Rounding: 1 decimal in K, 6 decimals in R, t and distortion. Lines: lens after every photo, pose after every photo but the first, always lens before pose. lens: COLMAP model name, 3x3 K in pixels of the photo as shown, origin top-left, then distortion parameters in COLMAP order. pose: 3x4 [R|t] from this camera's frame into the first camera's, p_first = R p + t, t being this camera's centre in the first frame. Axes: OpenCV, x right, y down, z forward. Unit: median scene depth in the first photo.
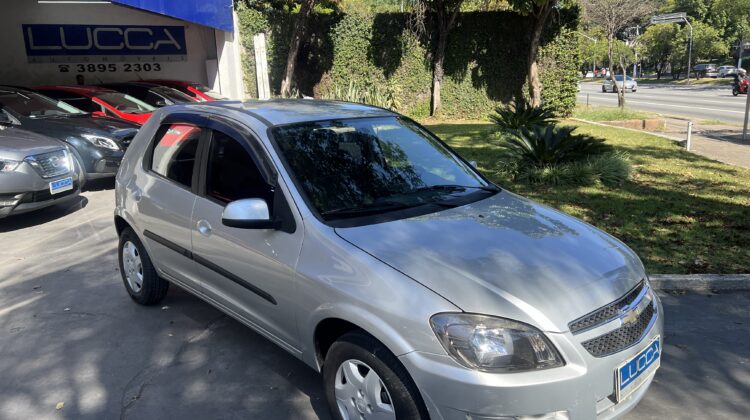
lens RADIAL K [[552.6, 0, 377.5], [0, 552.6, 206.9], [0, 0, 1]] dist [0.063393, -0.075654]
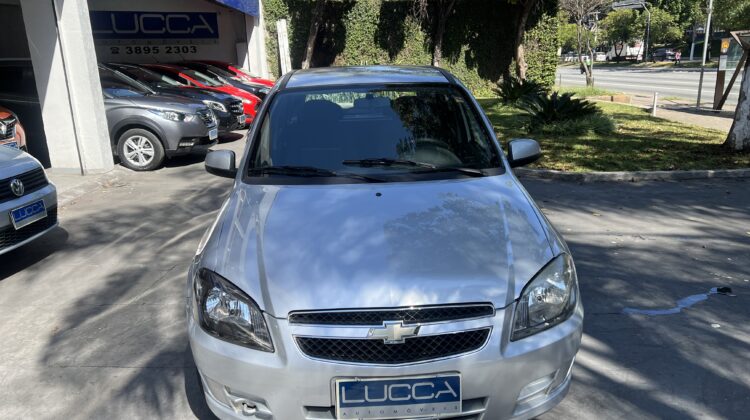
lens RADIAL K [[552.6, 0, 370.4], [0, 552.6, 211.6], [0, 0, 1]] dist [0.063393, -0.075654]
pose [[0.998472, -0.016399, 0.052777, -0.094340], [0.014677, 0.999352, 0.032851, 0.040980], [-0.053281, -0.032026, 0.998066, -0.139876]]
